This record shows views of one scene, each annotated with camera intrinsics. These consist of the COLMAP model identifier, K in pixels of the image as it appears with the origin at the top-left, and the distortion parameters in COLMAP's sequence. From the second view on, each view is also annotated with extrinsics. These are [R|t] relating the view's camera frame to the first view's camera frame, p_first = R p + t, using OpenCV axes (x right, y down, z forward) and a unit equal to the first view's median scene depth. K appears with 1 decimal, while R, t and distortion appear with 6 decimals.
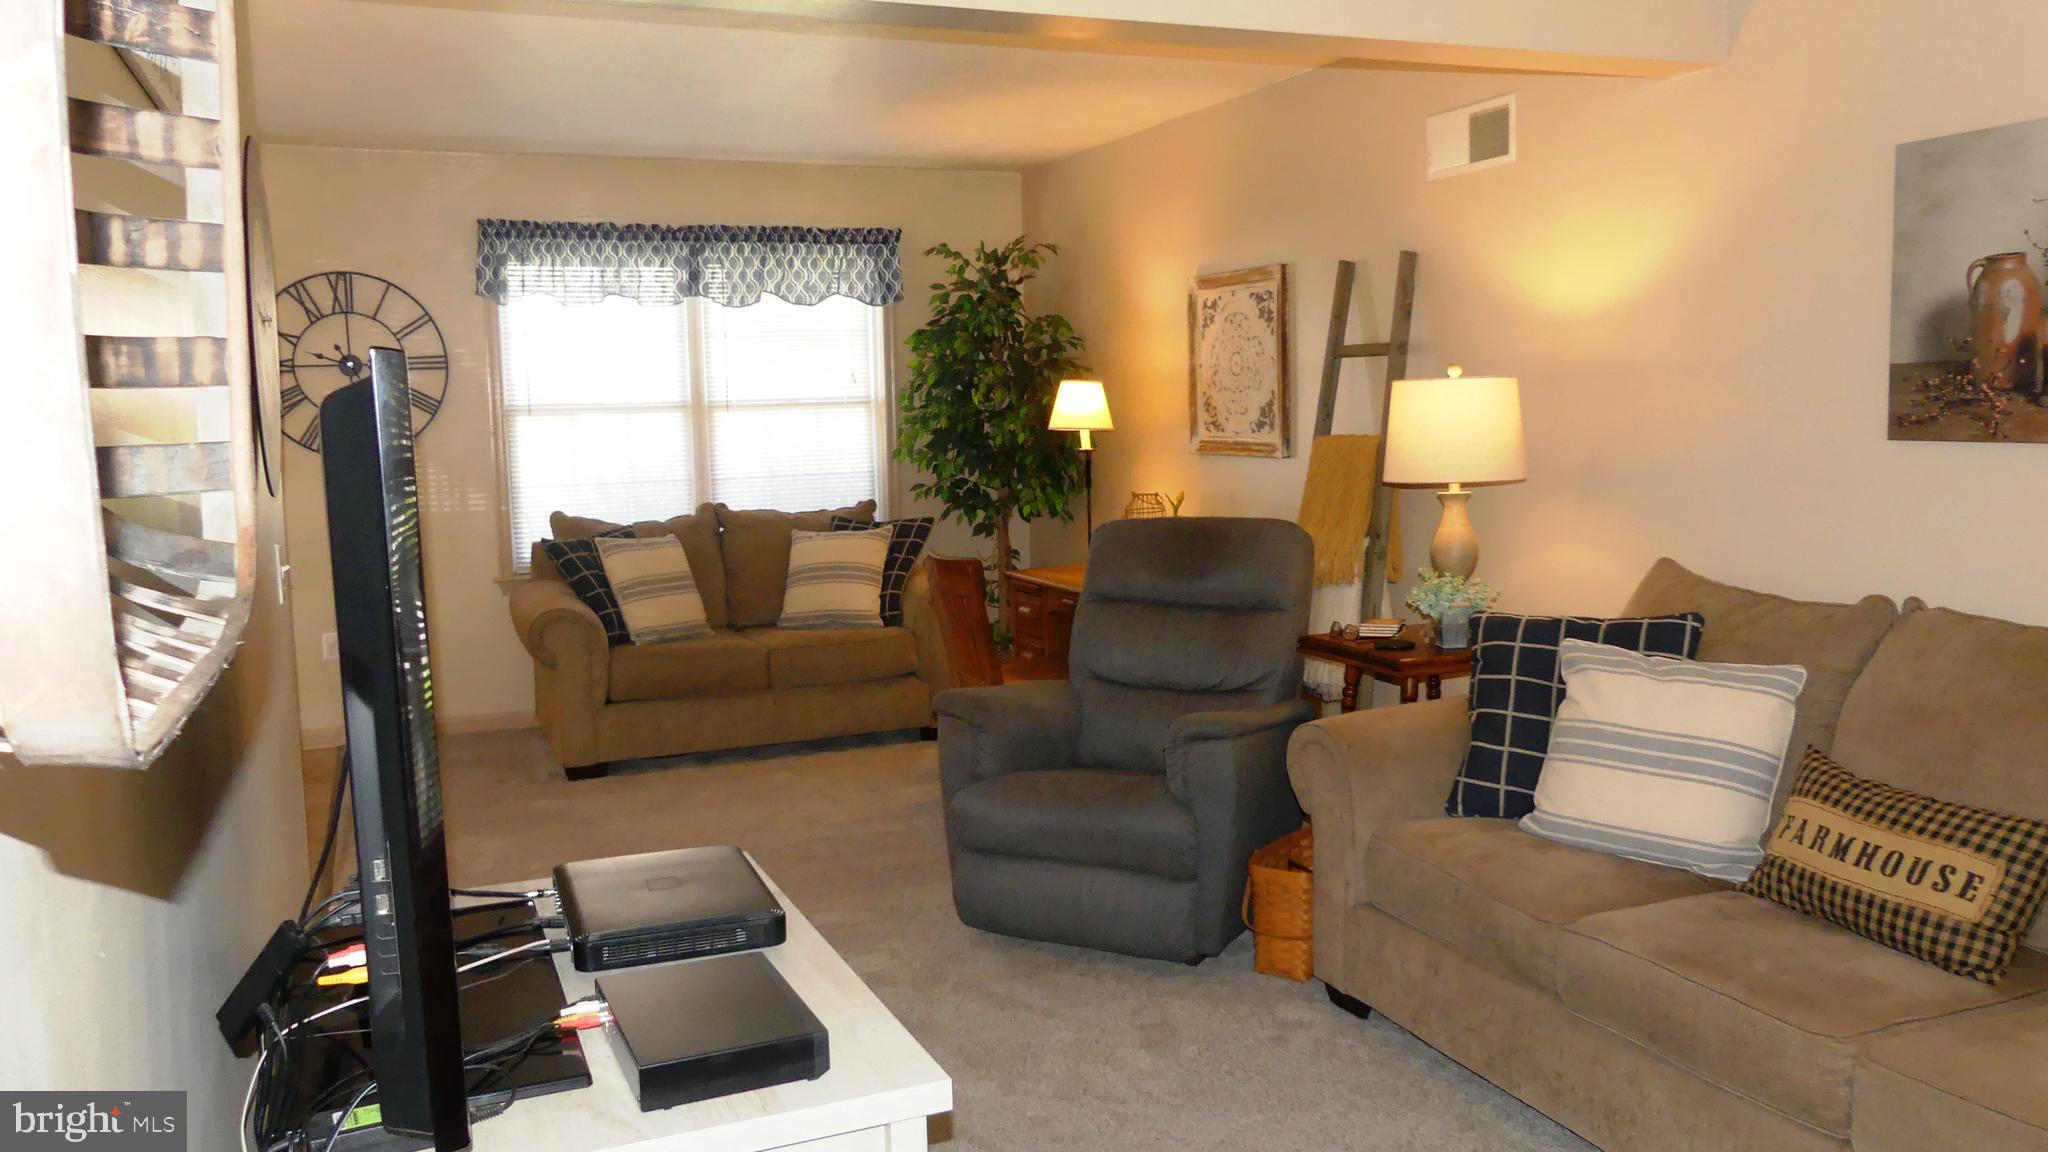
lens RADIAL K [[1570.2, 0, 1019.2], [0, 1570.2, 574.5], [0, 0, 1]] dist [0.022277, 0.004201]
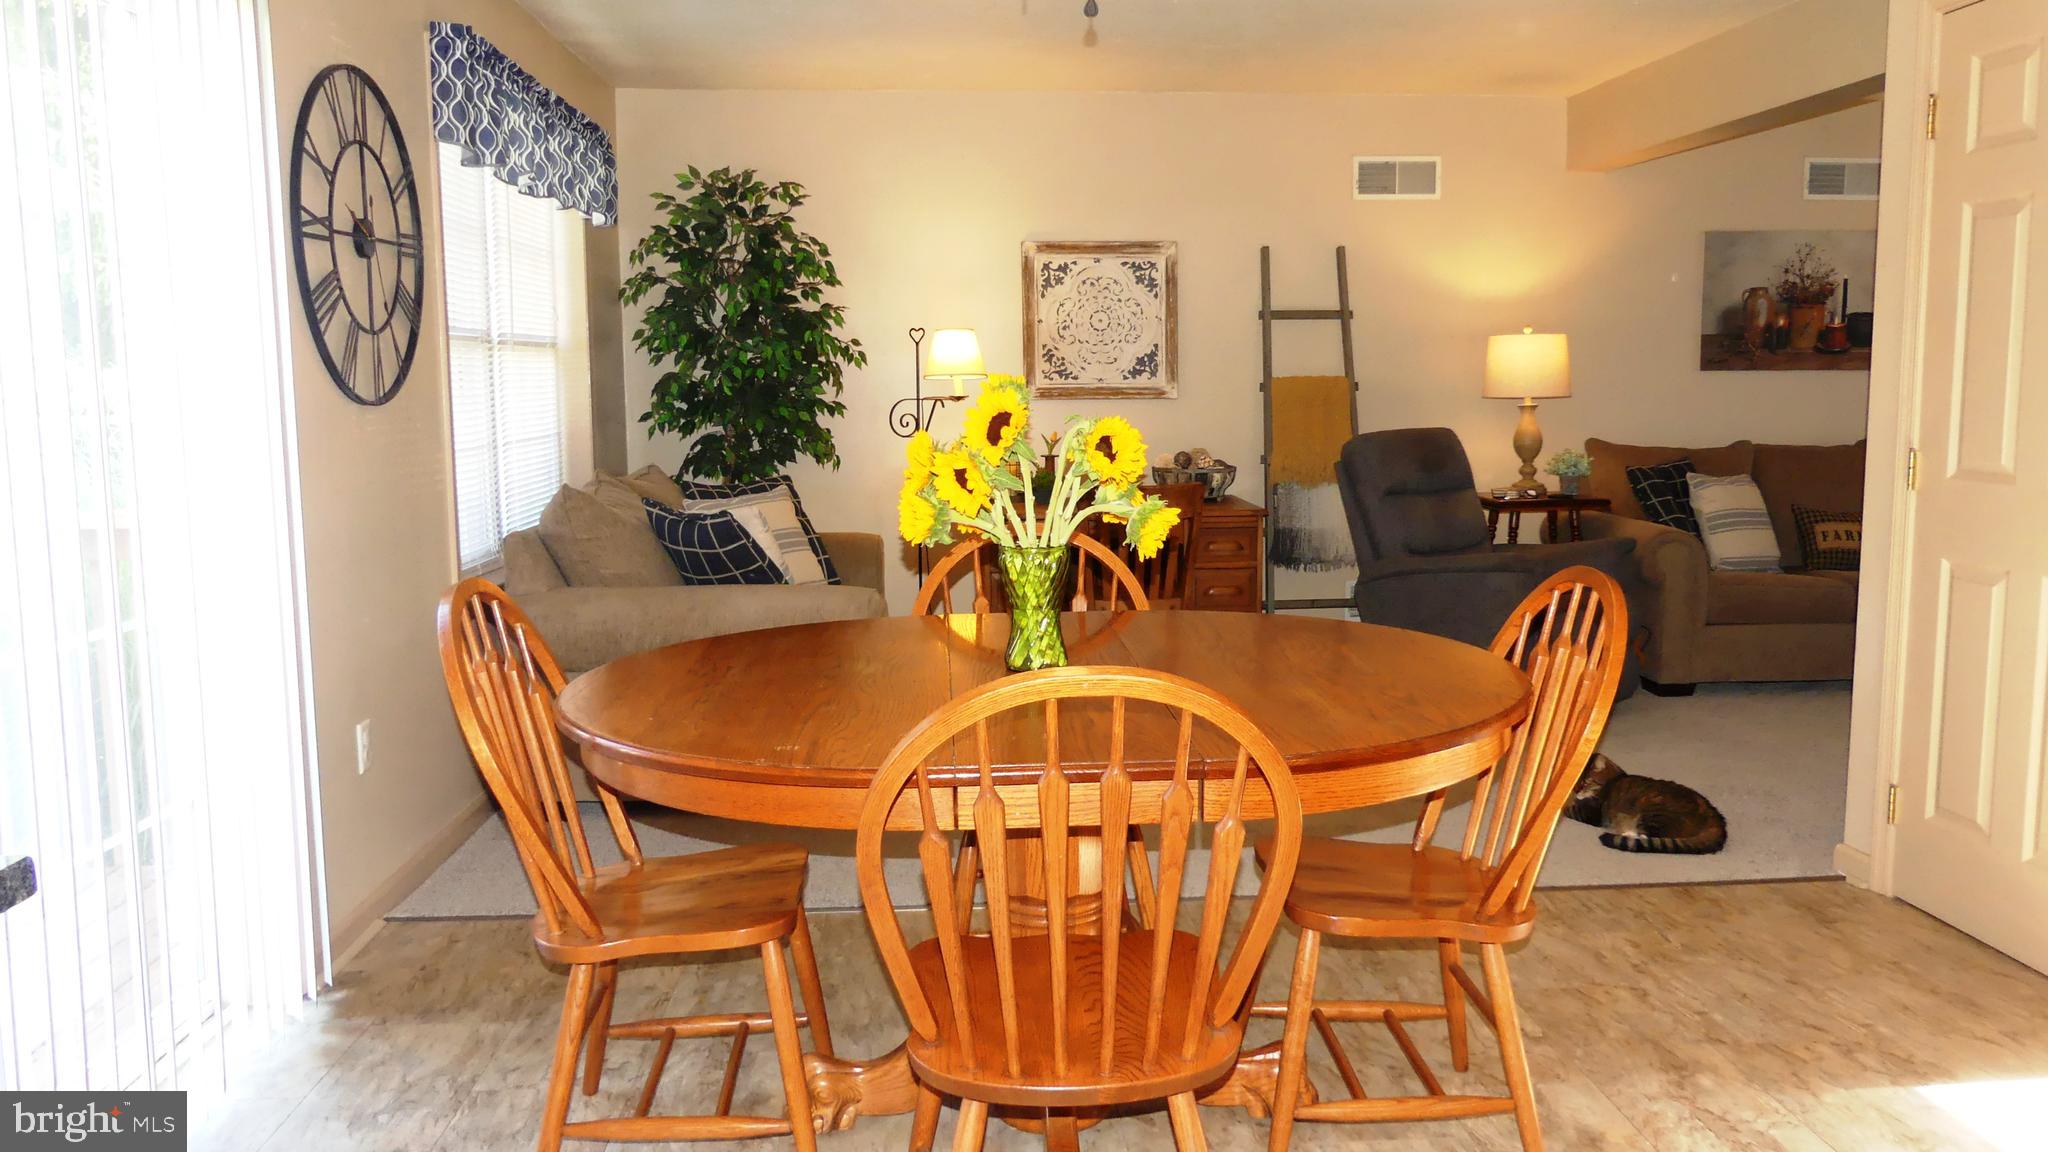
lens RADIAL K [[1570.2, 0, 1024.2], [0, 1570.2, 577.2], [0, 0, 1]] dist [0.022277, 0.004201]
pose [[0.313095, -0.099173, 0.944530, -0.959366], [0.107085, 0.991877, 0.068647, -0.028900], [-0.943665, 0.079652, 0.321172, 0.656589]]
